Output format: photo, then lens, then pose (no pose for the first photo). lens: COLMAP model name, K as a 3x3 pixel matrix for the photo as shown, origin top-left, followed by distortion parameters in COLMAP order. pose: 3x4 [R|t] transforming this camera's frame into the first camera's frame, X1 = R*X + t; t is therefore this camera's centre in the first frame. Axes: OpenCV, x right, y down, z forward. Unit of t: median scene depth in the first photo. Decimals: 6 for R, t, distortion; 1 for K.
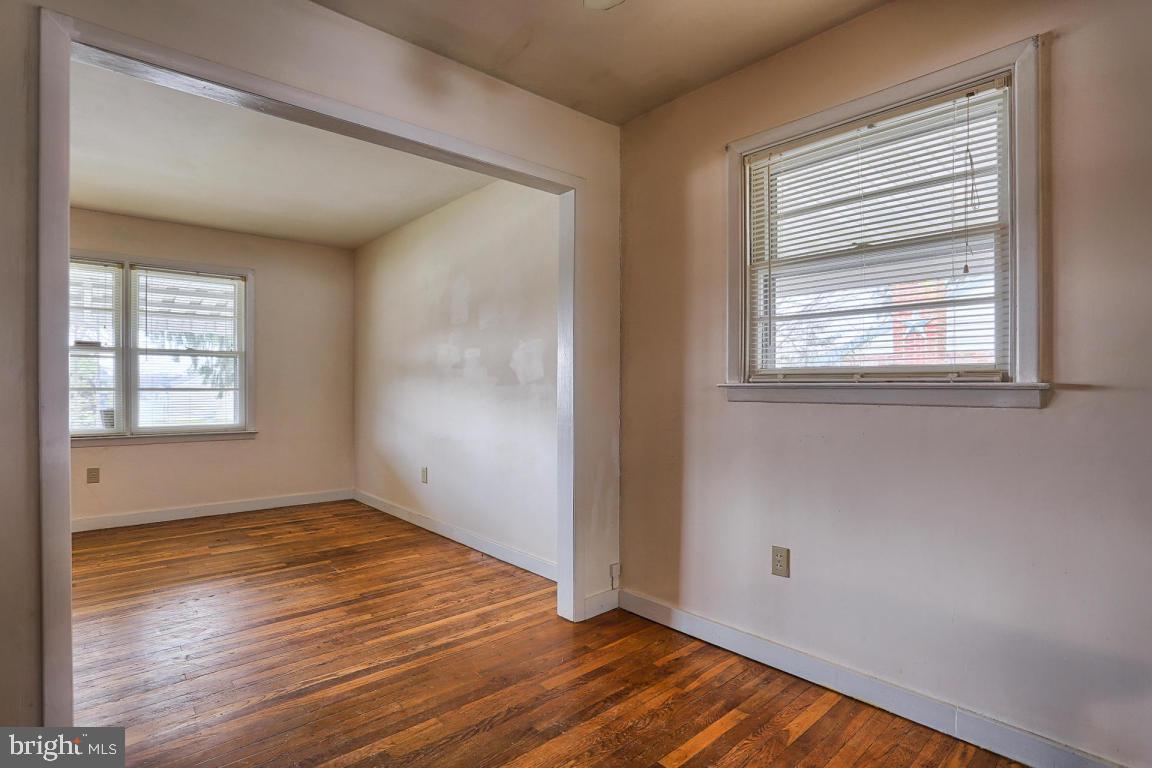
lens RADIAL K [[558.9, 0, 582.5], [0, 558.9, 383.8], [0, 0, 1]] dist [-0.066645, 0.027171]
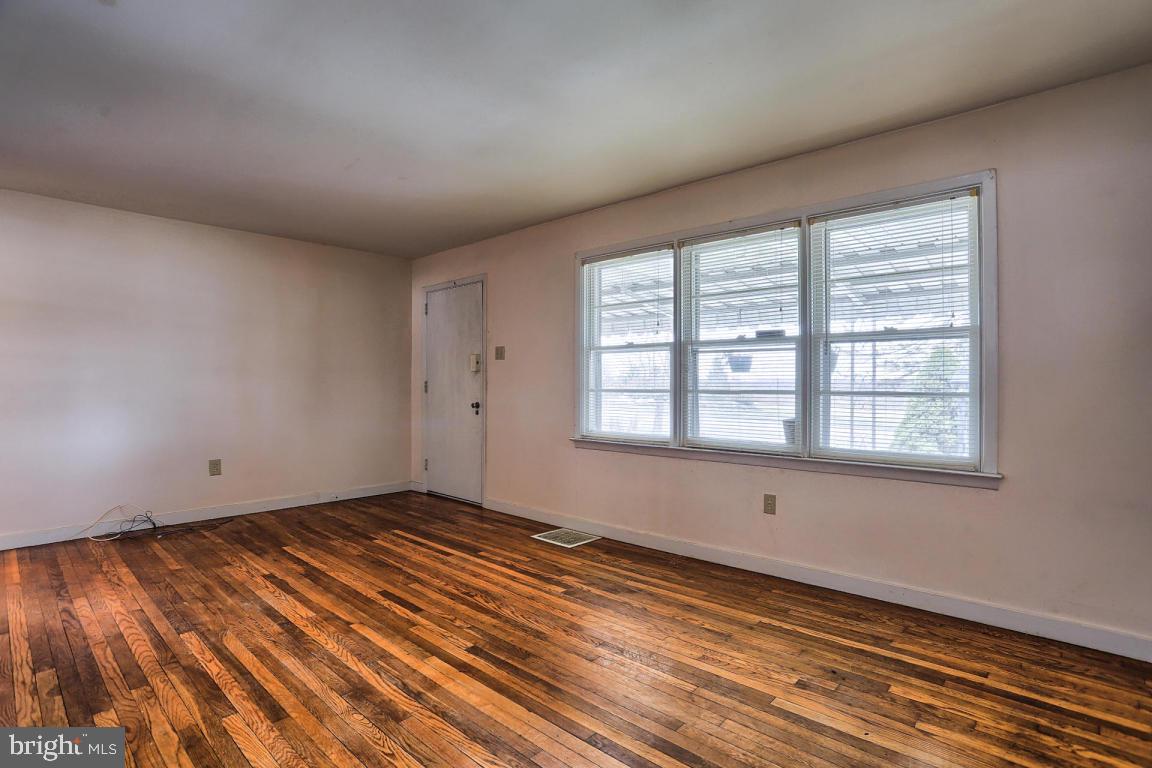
lens RADIAL K [[558.9, 0, 582.5], [0, 558.9, 383.8], [0, 0, 1]] dist [-0.066645, 0.027171]
pose [[0.079822, -0.001470, -0.996808, -0.249785], [-0.005547, 0.999983, -0.001919, 0.000874], [0.996794, 0.005683, 0.079813, 1.189645]]
